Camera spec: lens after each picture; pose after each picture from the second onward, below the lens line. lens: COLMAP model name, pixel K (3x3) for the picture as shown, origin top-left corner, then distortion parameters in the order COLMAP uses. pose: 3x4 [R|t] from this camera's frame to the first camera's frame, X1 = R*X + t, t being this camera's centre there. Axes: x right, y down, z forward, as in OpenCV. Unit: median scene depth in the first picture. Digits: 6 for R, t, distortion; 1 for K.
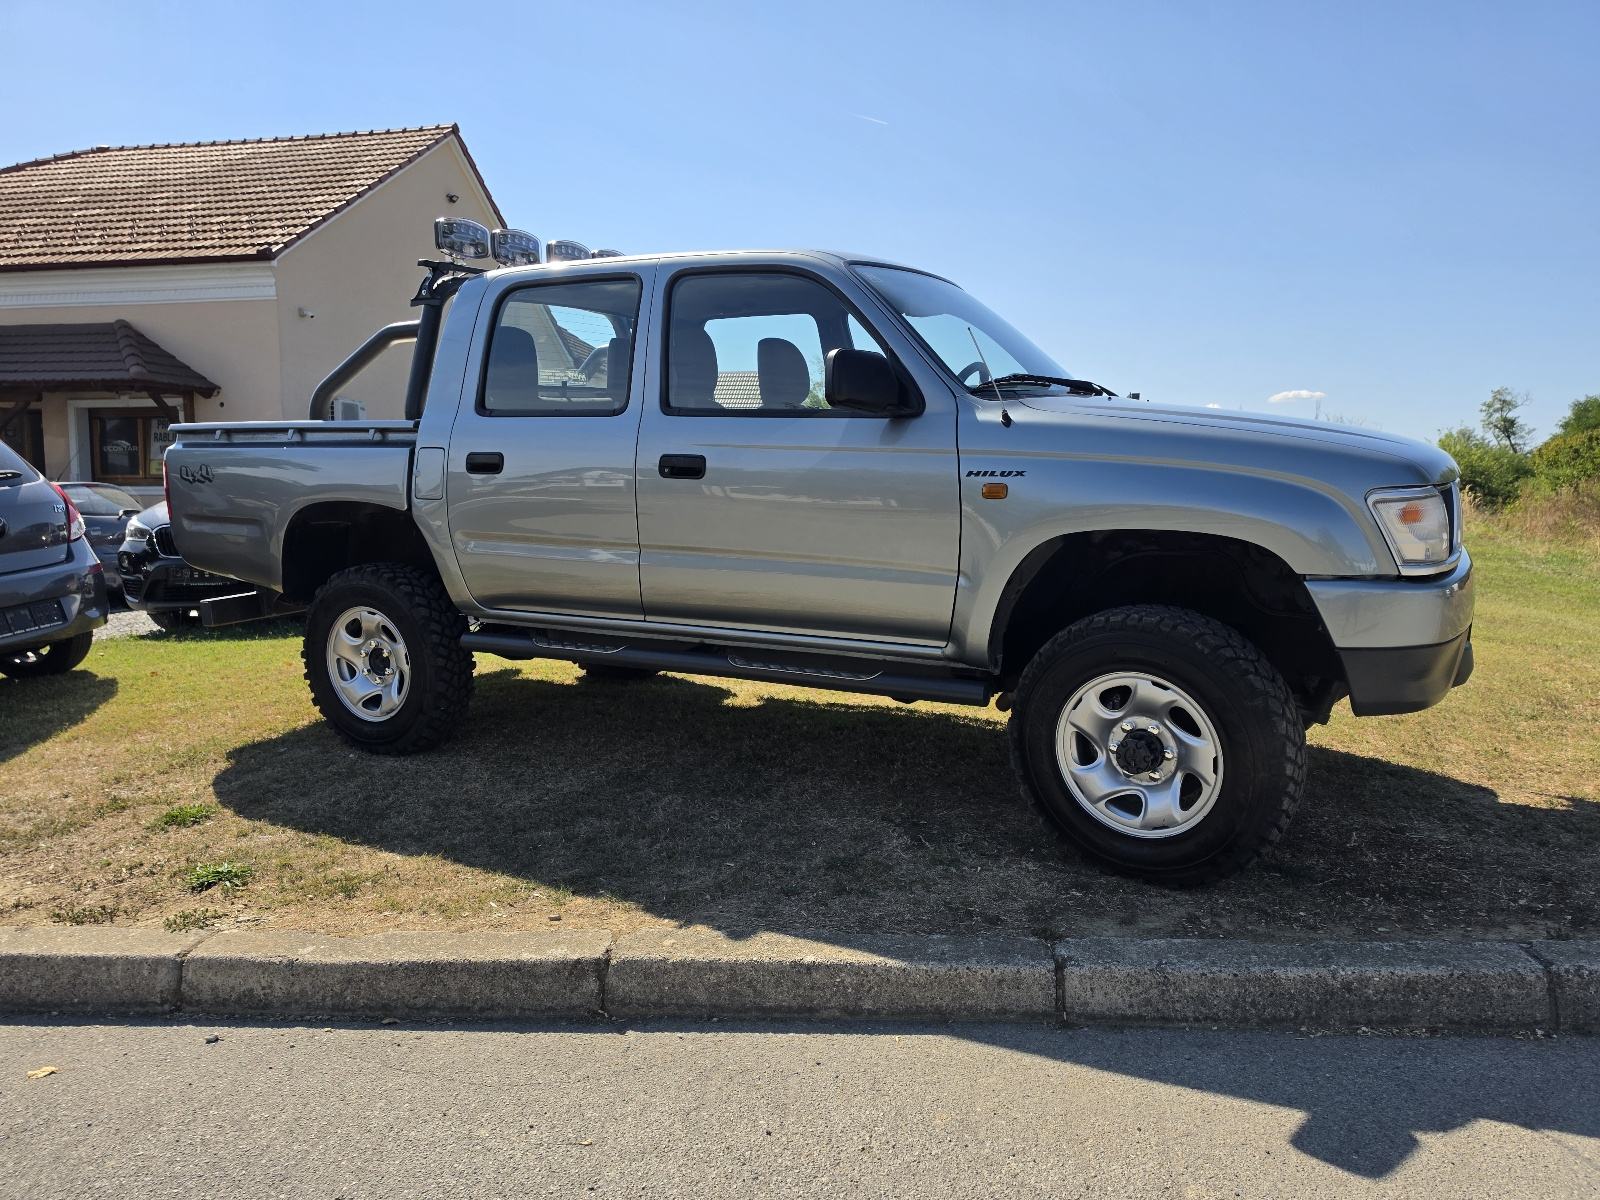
lens RADIAL K [[1293.0, 0, 860.7], [0, 1293.0, 600.0], [0, 0, 1]] dist [0.093856, -0.166605]
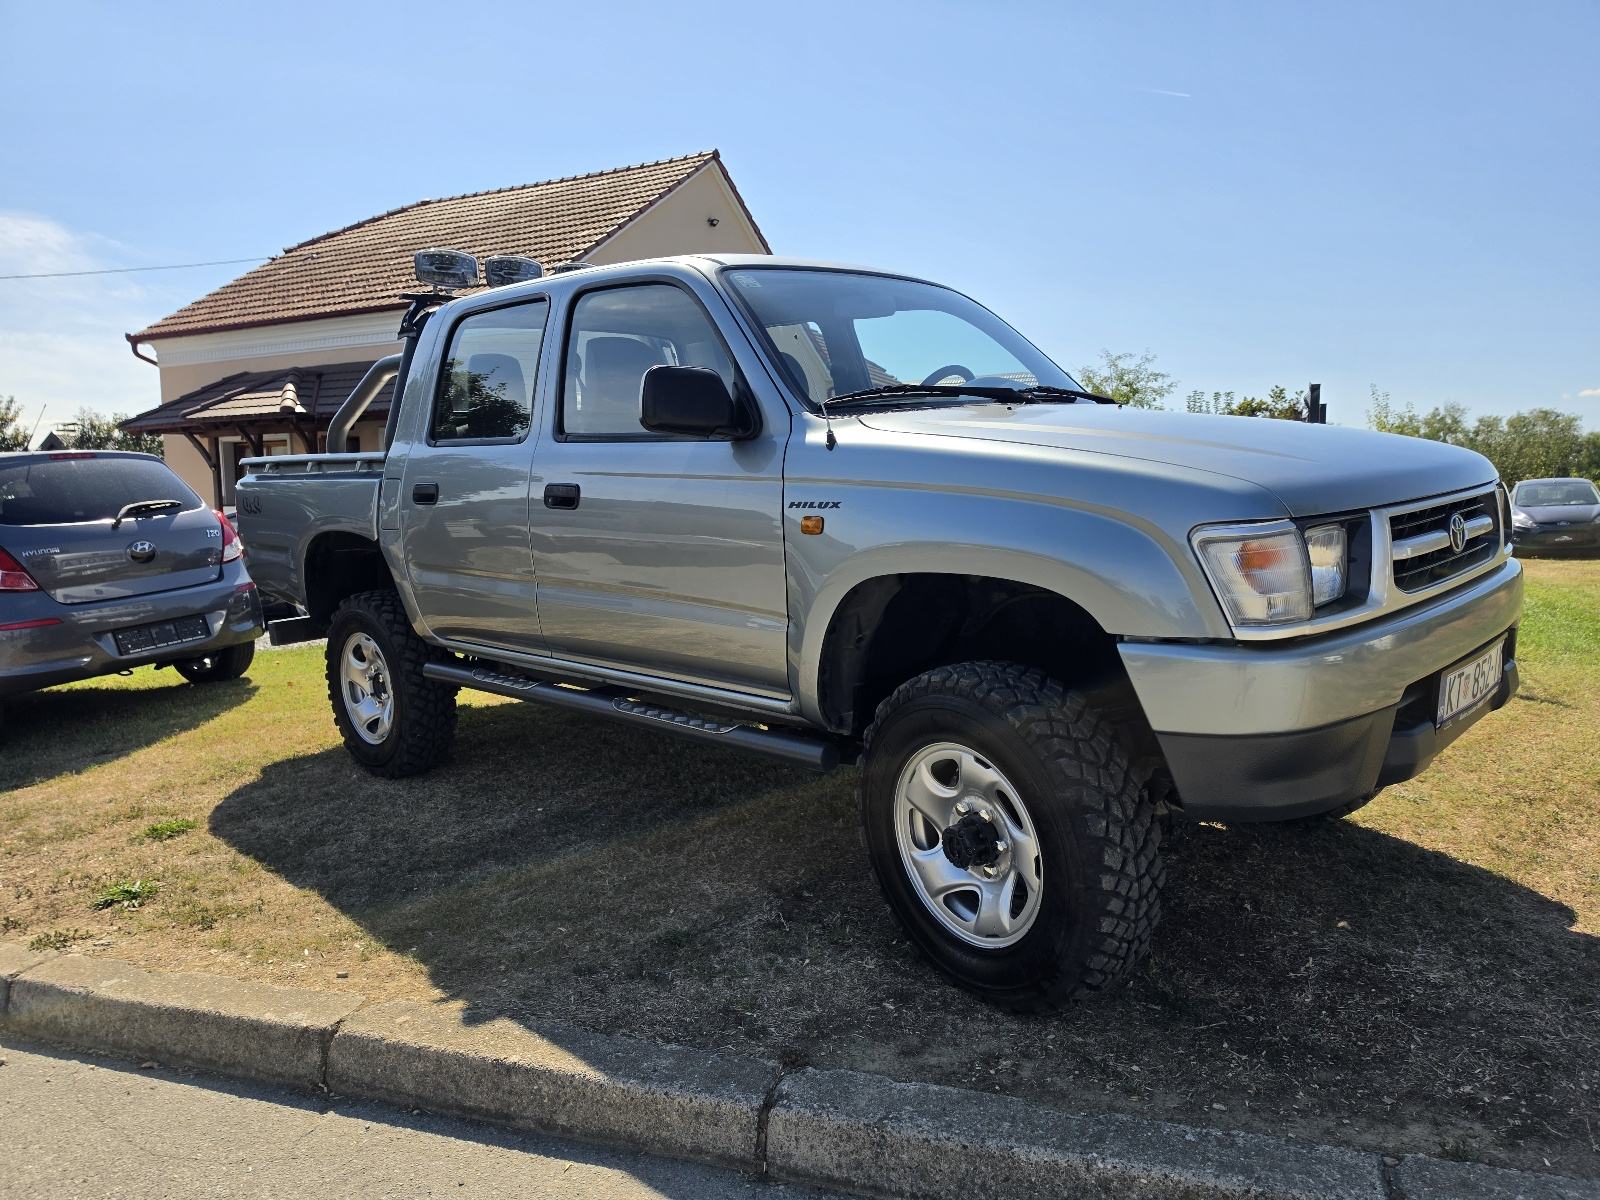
lens RADIAL K [[1285.3, 0, 800.0], [0, 1285.3, 600.0], [0, 0, 1]] dist [0.098002, -0.167333]
pose [[0.946589, 0.010941, -0.322258, 0.332366], [-0.010837, 0.999939, 0.002117, -0.032015], [0.322261, 0.001489, 0.946650, 0.170903]]
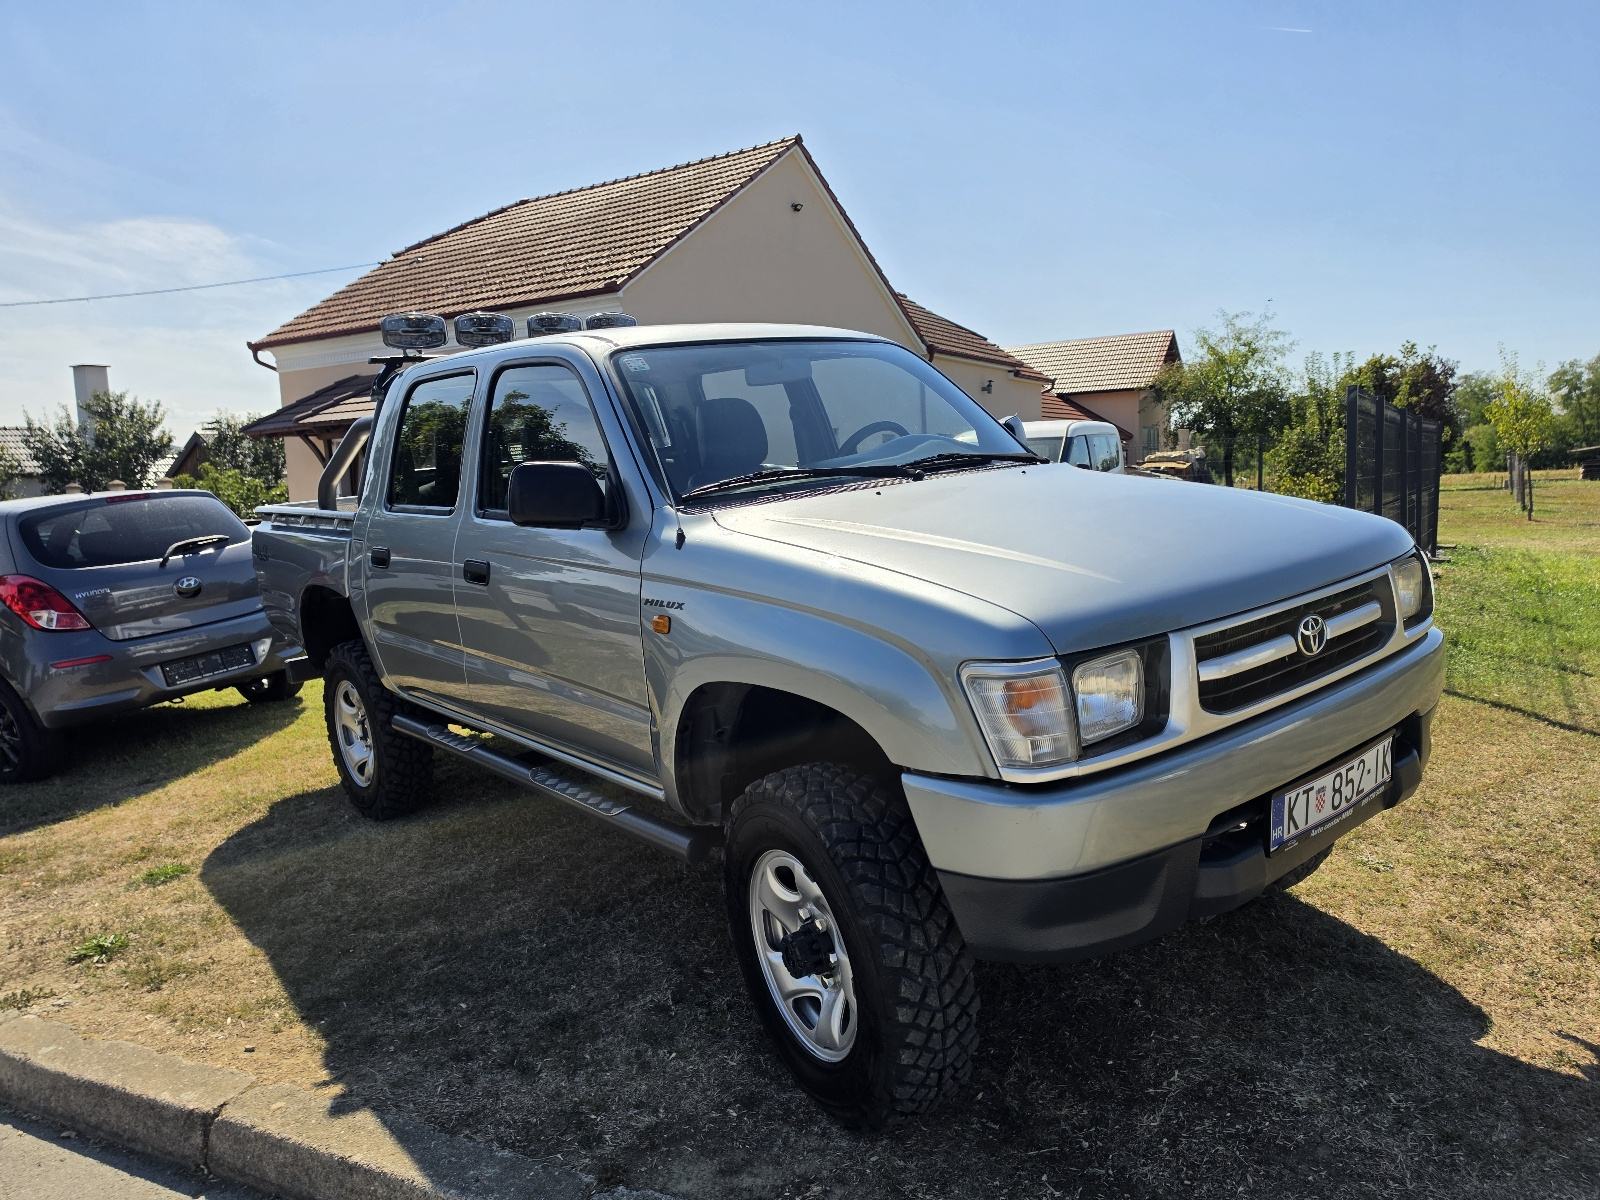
lens RADIAL K [[1285.8, 0, 787.0], [0, 1285.8, 574.5], [0, 0, 1]] dist [0.079025, -0.116021]
pose [[0.898670, 0.000644, -0.438625, 0.495637], [0.007461, 0.999832, 0.016754, -0.117075], [0.438562, -0.018329, 0.898514, 0.241223]]
